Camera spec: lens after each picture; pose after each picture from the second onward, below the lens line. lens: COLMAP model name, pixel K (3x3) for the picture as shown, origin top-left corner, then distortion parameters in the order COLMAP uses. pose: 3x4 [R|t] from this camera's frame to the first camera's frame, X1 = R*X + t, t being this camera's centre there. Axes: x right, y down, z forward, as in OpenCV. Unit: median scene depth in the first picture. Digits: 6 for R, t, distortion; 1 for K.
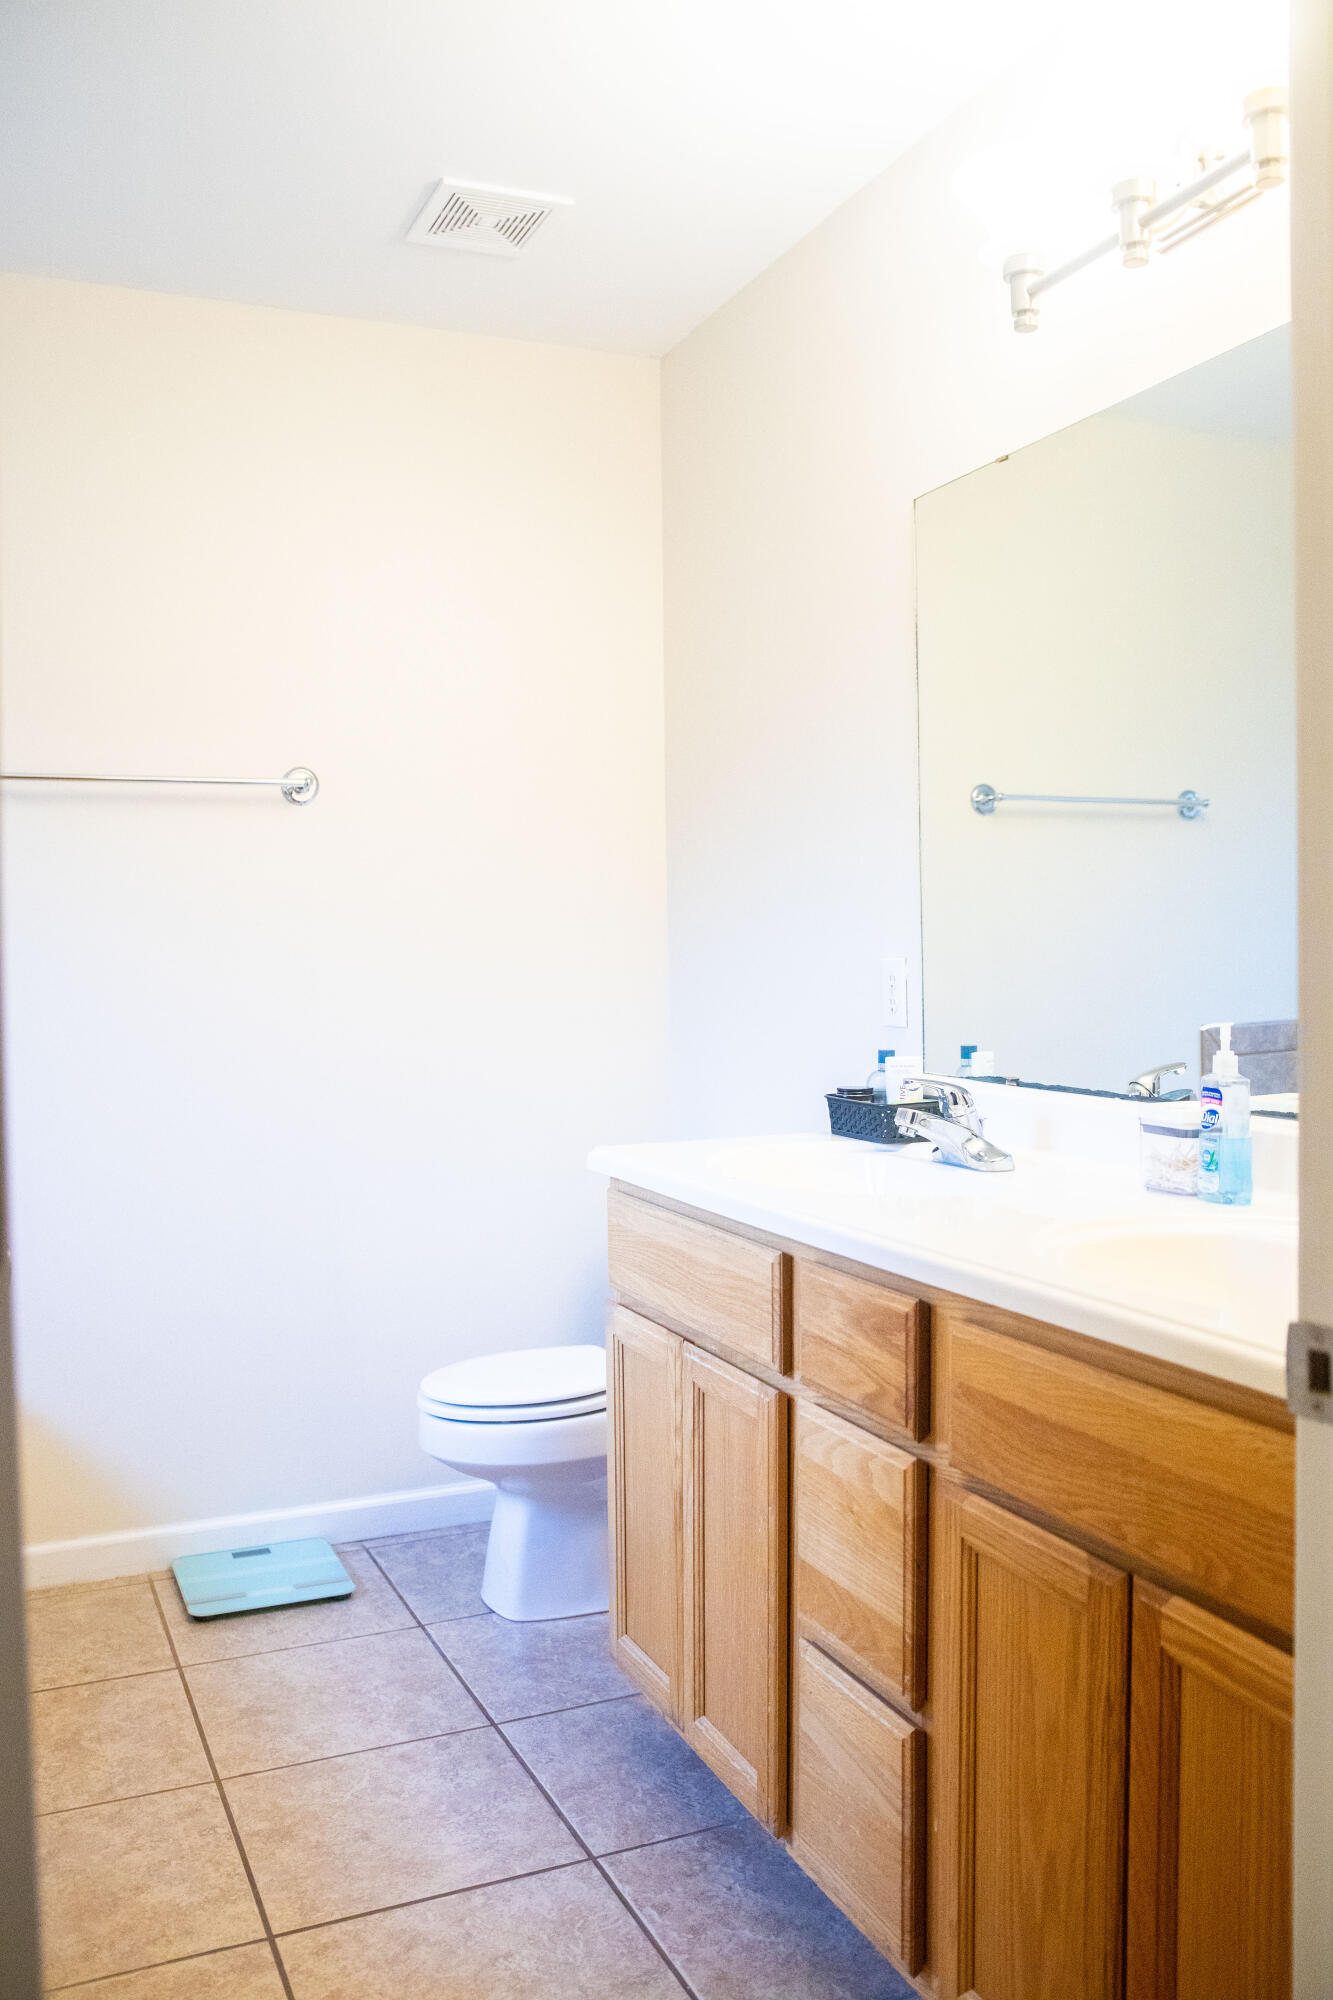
lens RADIAL K [[1671.8, 0, 666.5], [0, 1671.8, 1000.0], [0, 0, 1]] dist [-0.087641, 0.077563]
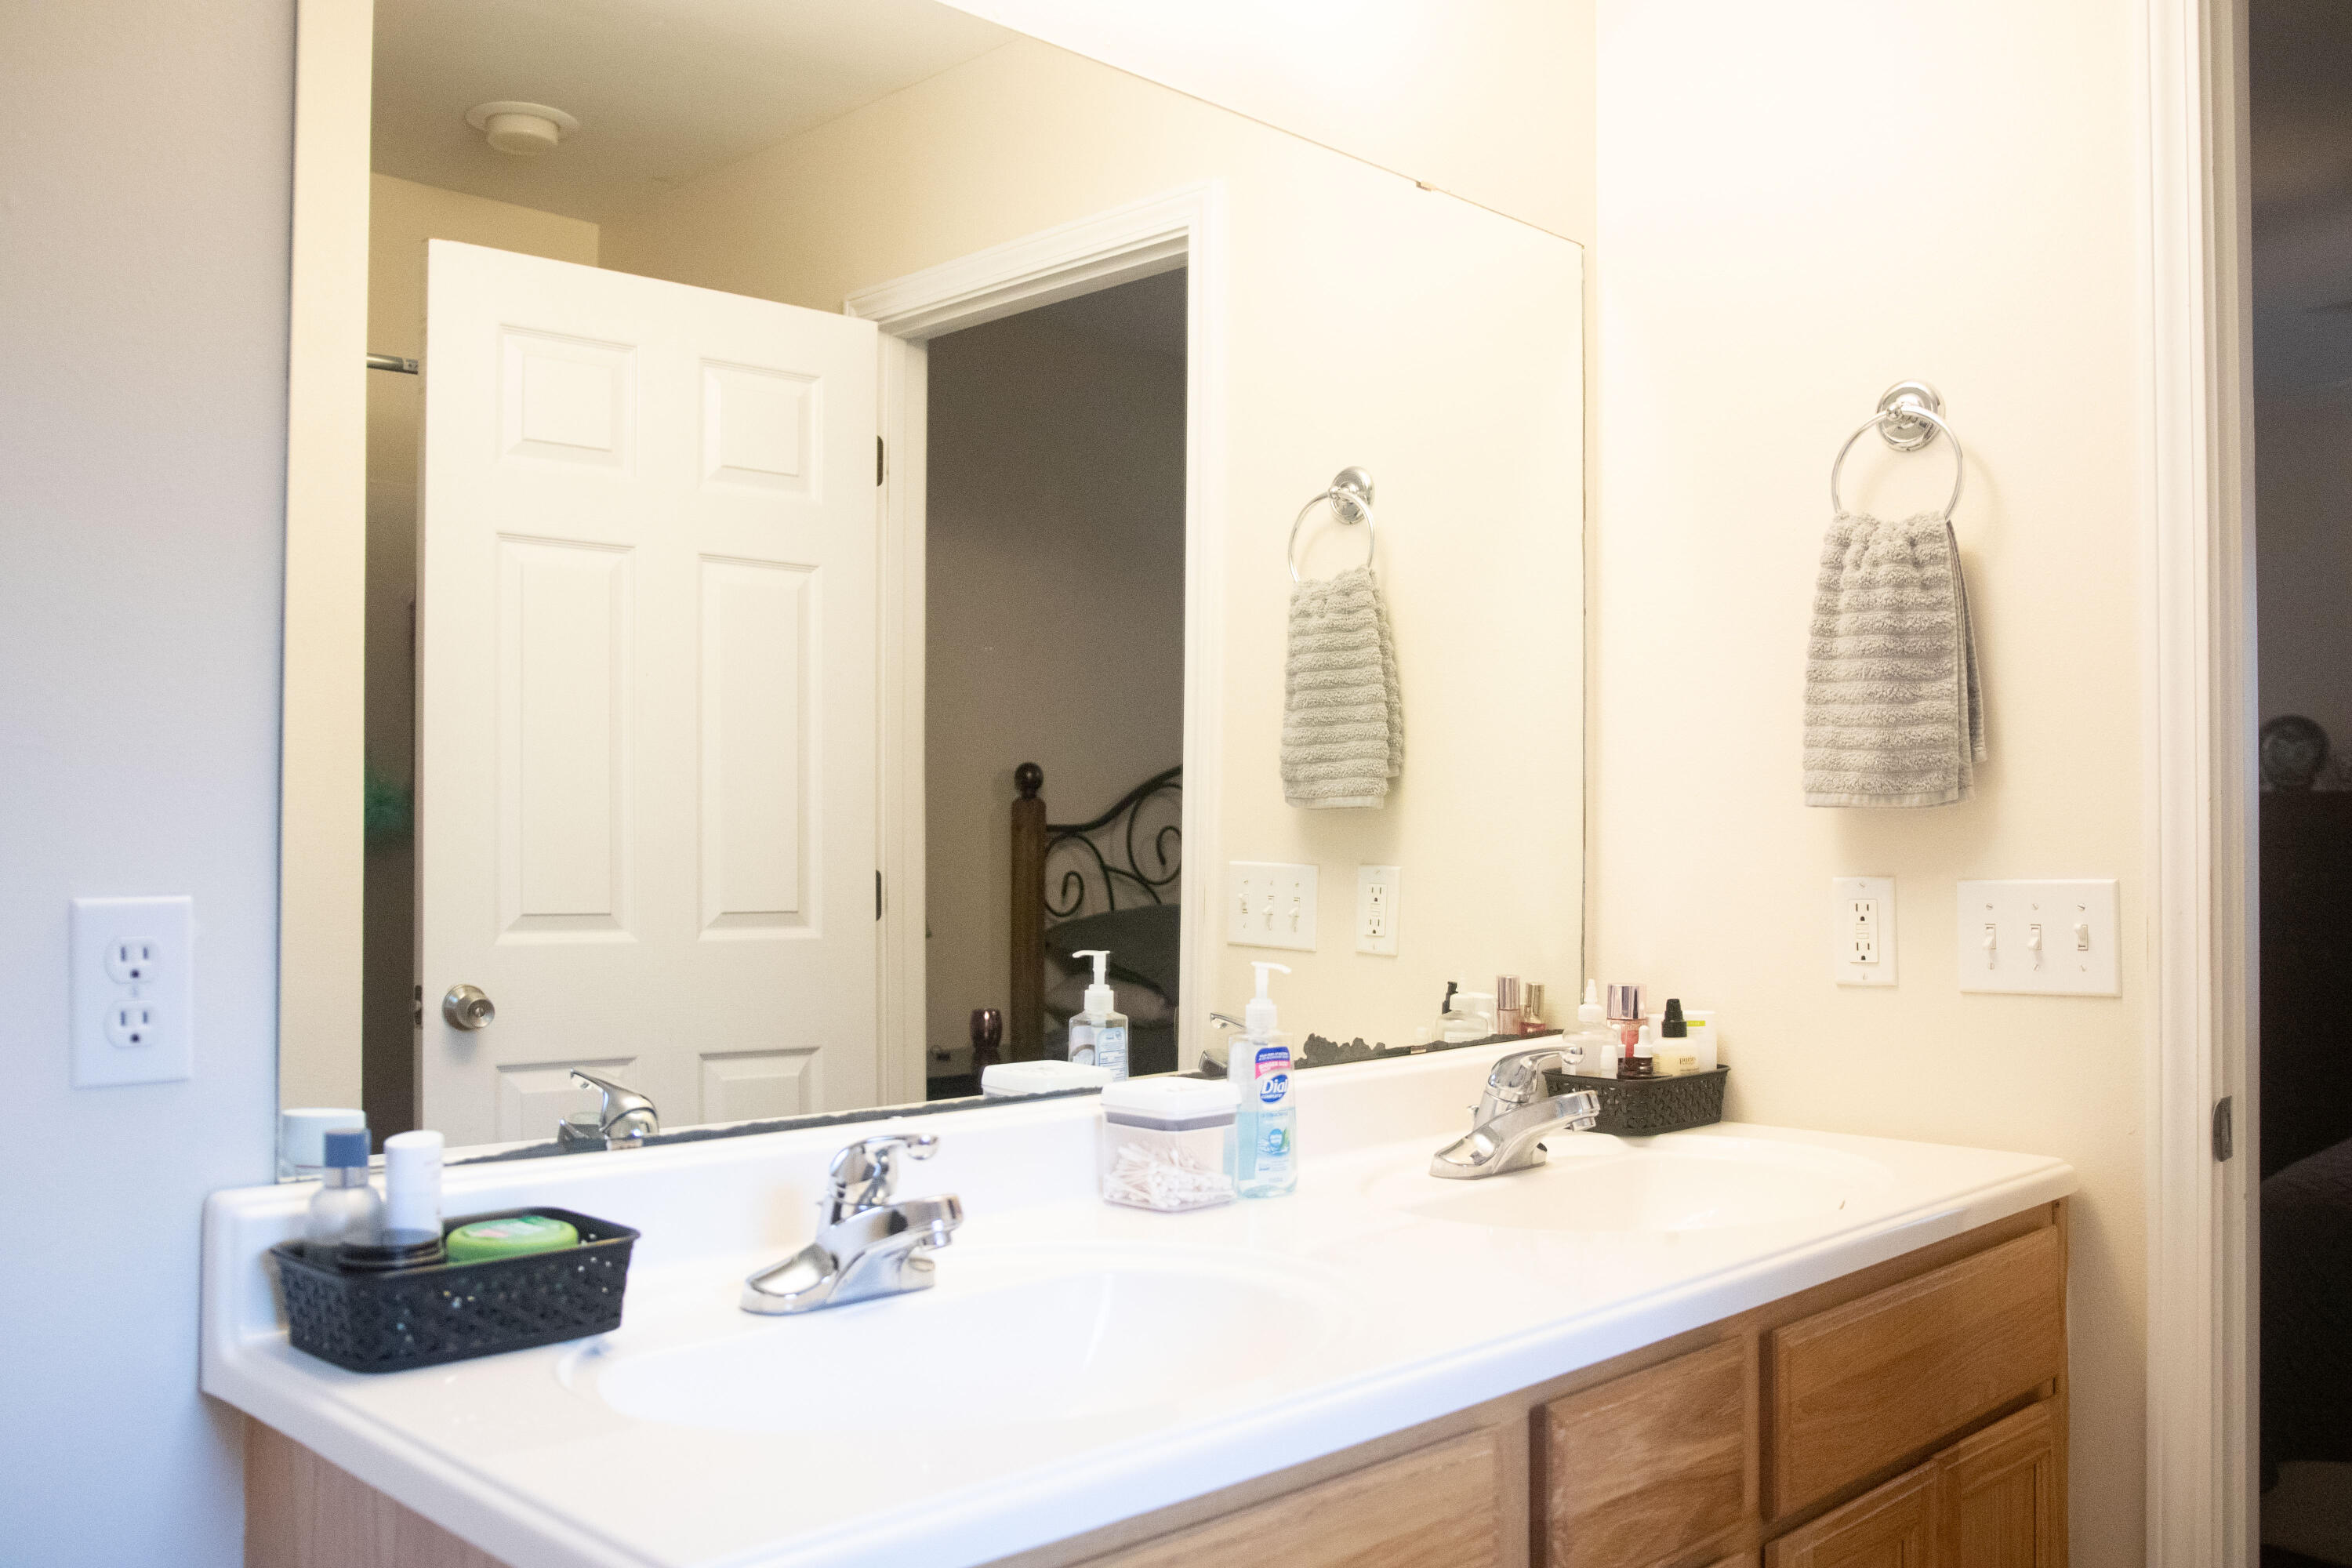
lens RADIAL K [[1966.0, 0, 1175.4], [0, 1966.0, 804.7], [0, 0, 1]] dist [-0.087641, 0.077563]
pose [[-0.360775, 0.027254, 0.932255, -0.532338], [0.035662, 0.999245, -0.015411, -0.049778], [-0.931971, 0.027687, -0.361474, 1.426833]]
